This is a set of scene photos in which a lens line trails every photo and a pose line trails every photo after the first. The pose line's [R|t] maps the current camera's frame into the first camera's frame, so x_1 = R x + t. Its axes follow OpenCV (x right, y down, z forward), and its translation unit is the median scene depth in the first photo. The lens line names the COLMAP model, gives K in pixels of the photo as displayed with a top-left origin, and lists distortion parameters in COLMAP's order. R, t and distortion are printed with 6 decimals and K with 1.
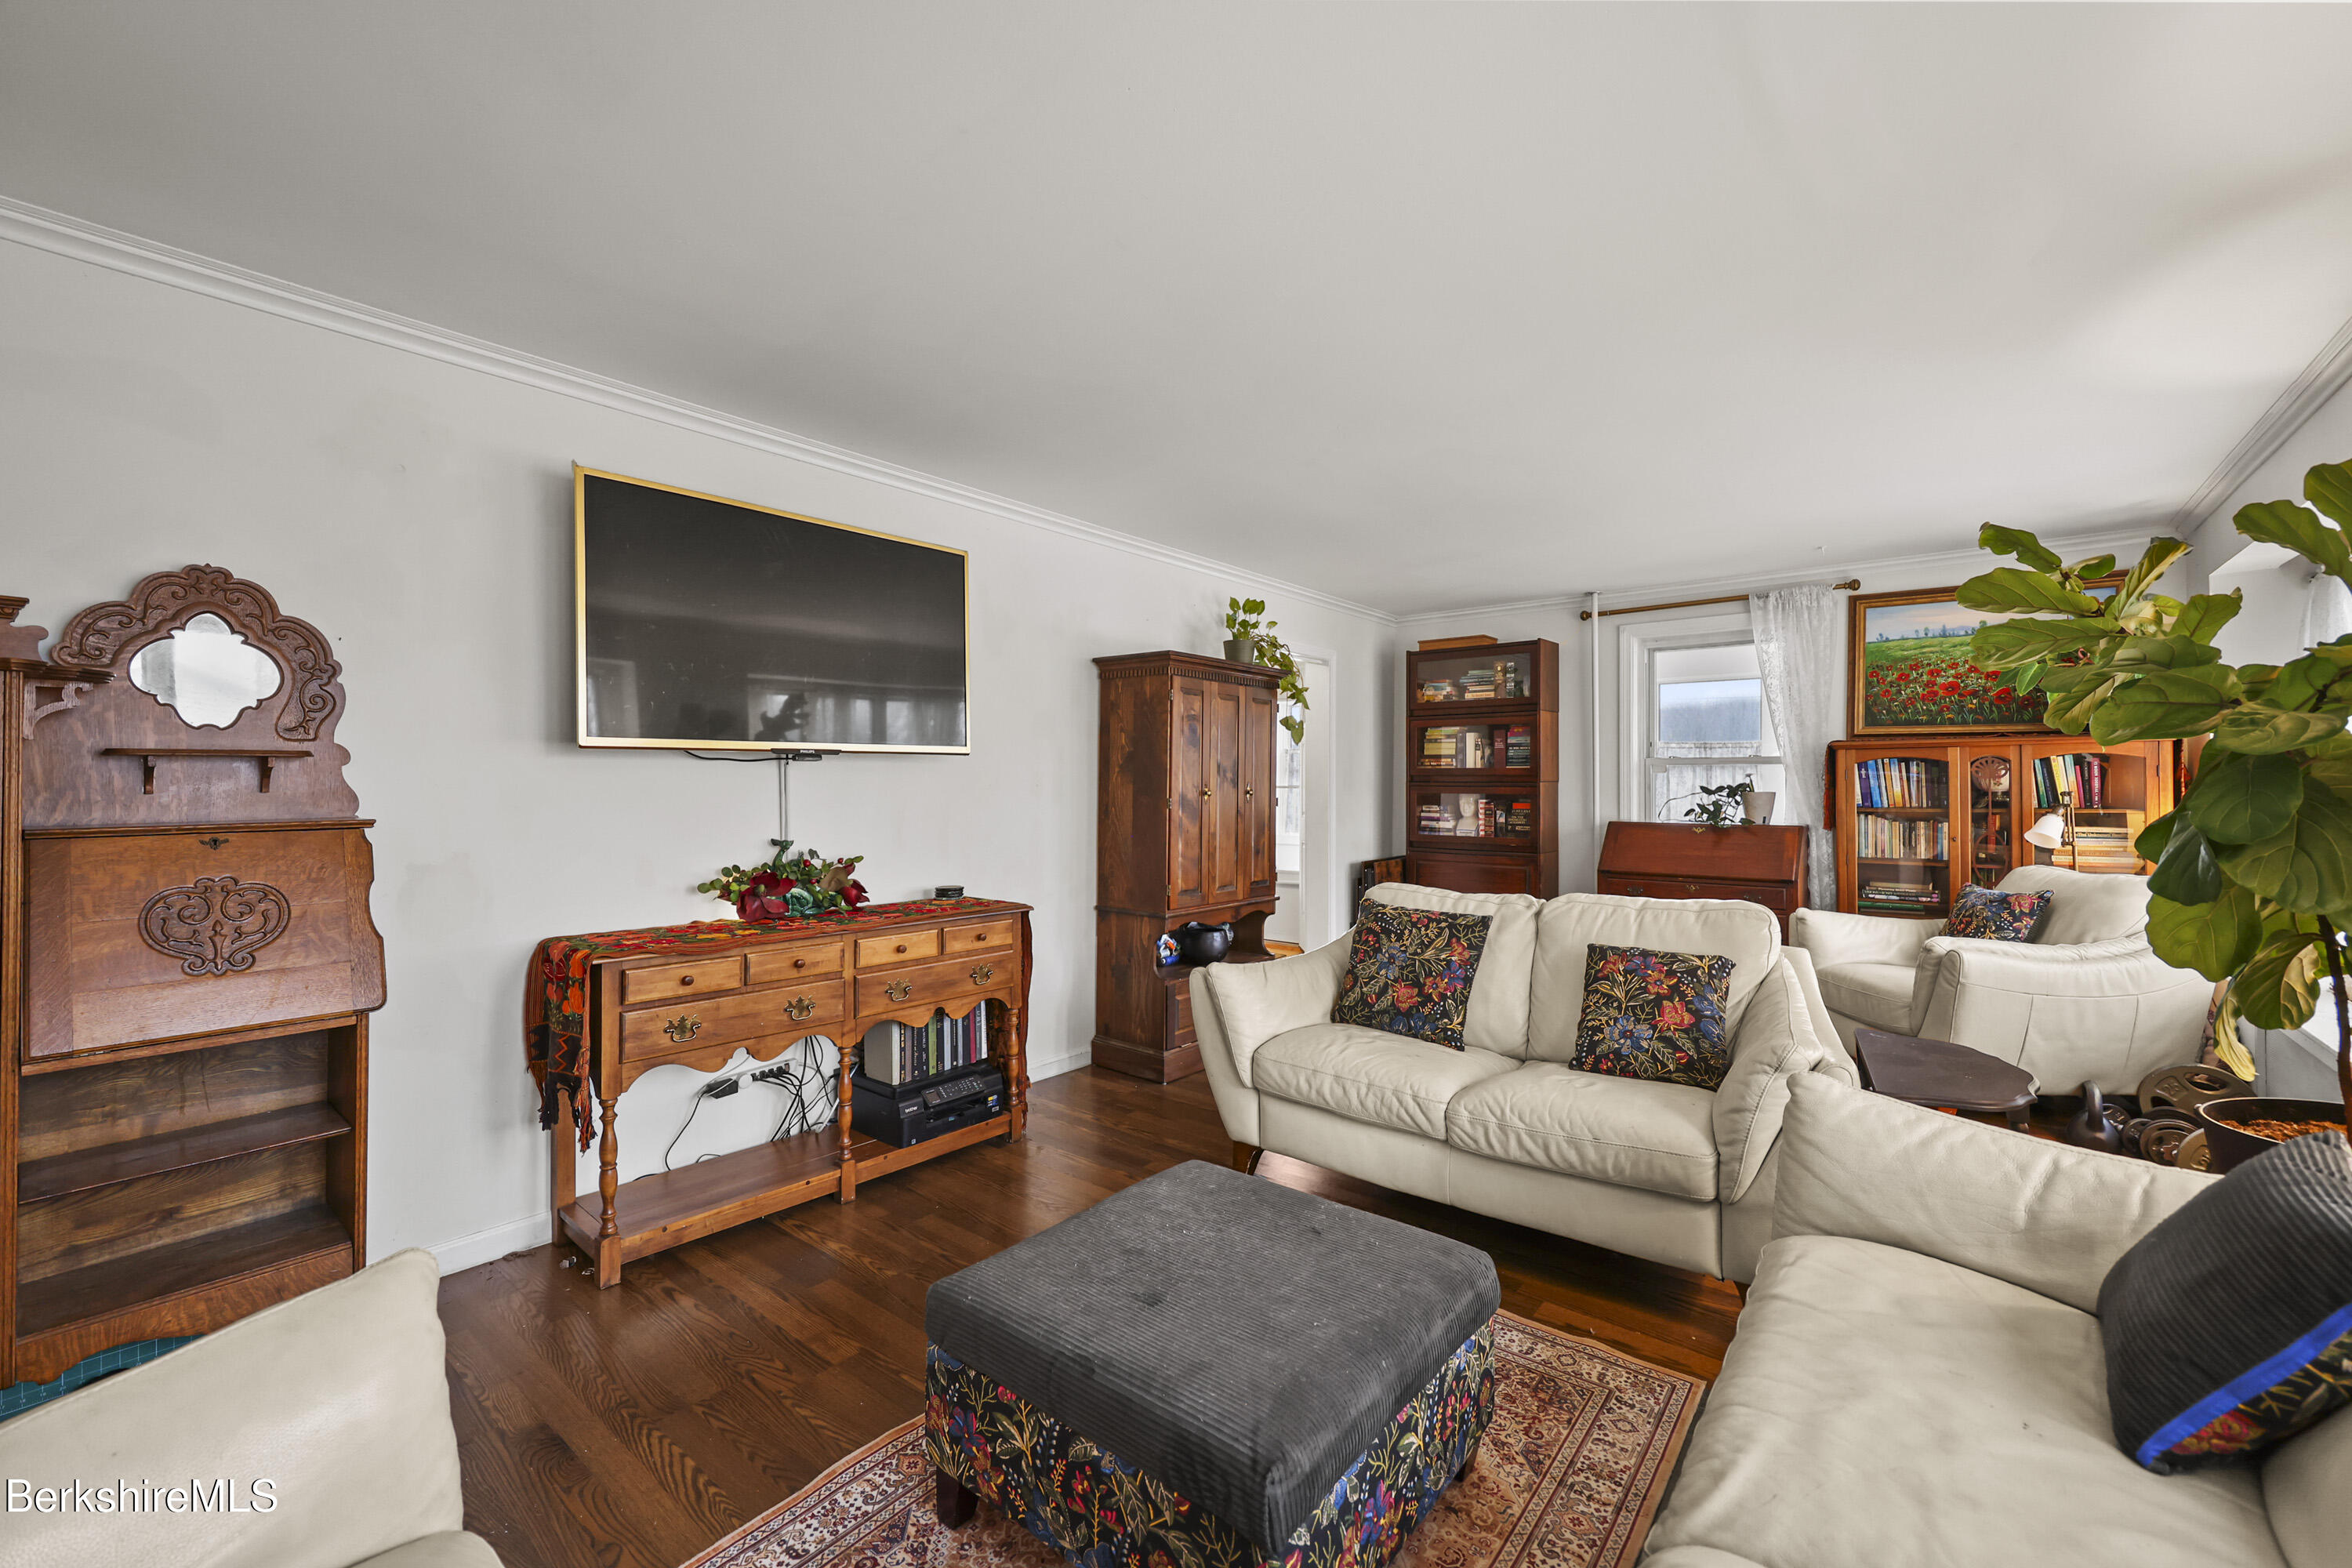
lens RADIAL K [[967.2, 0, 1168.4], [0, 967.2, 770.7], [0, 0, 1]] dist [-0.004096, -0.000233]
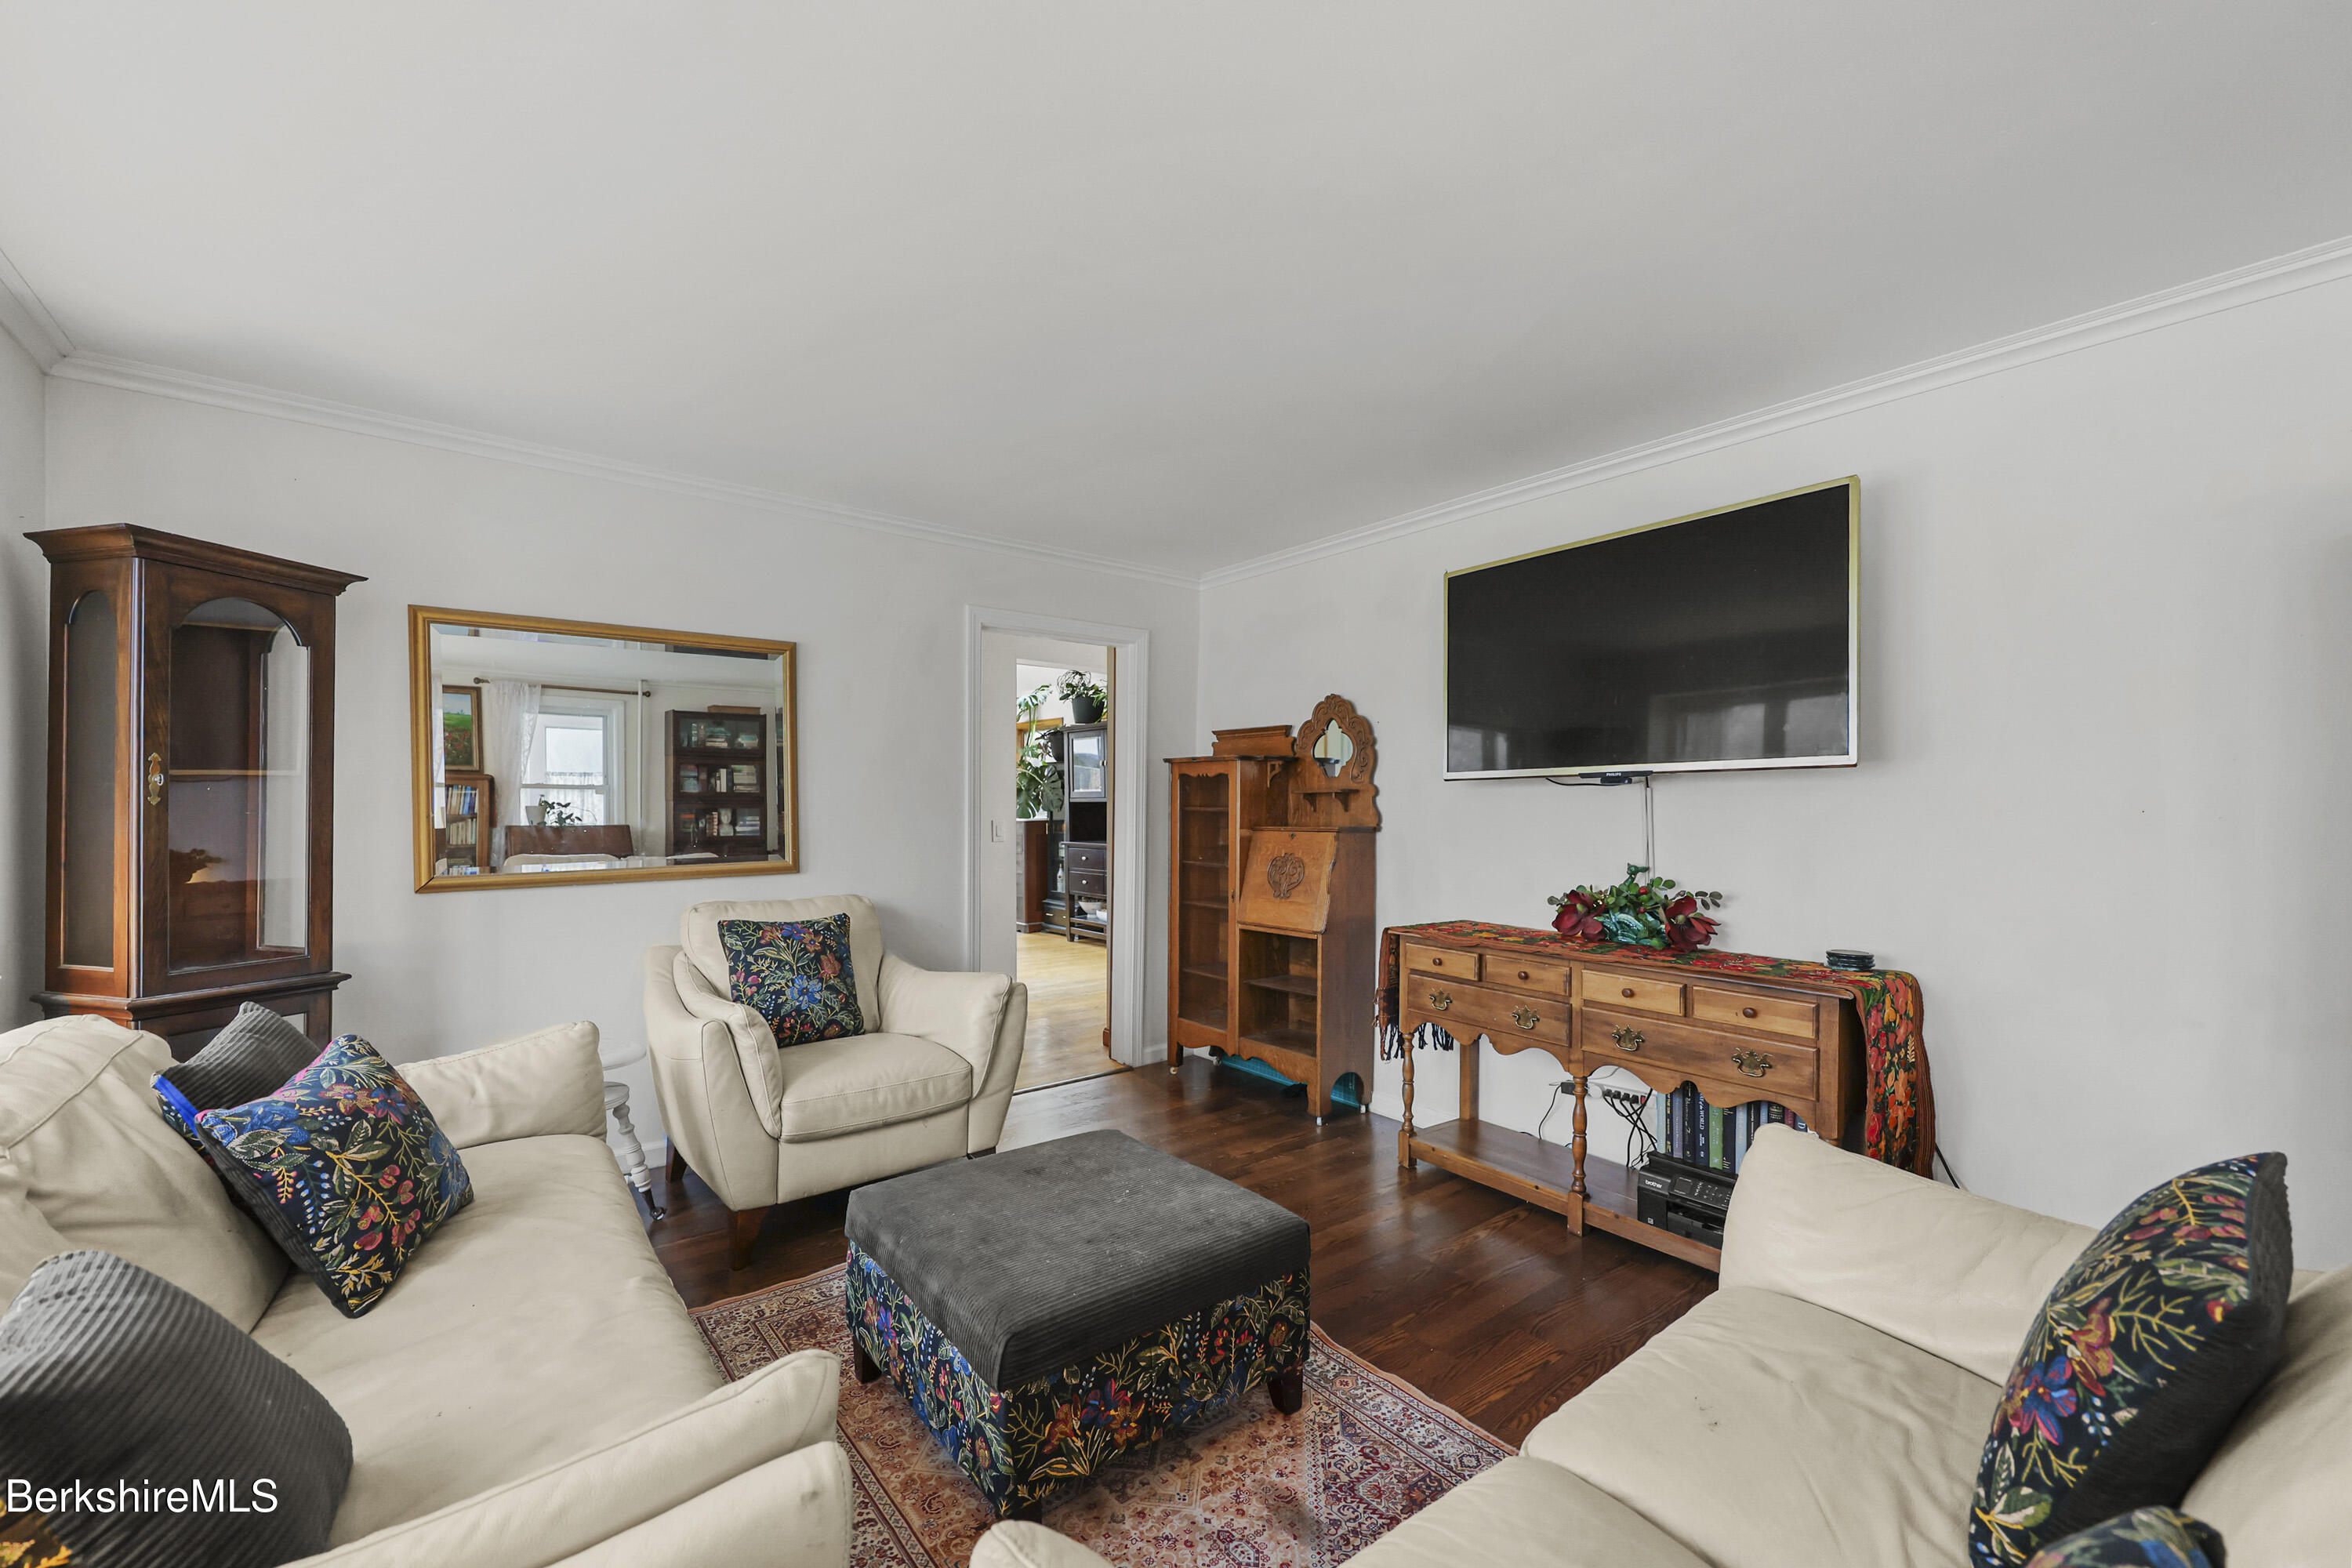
lens RADIAL K [[967.2, 0, 1183.4], [0, 967.2, 814.7], [0, 0, 1]] dist [-0.004096, -0.000233]
pose [[-0.225041, 0.003218, -0.974344, 0.670211], [0.007983, 0.999967, 0.001458, 0.015420], [0.974317, -0.007450, -0.225059, 0.788887]]
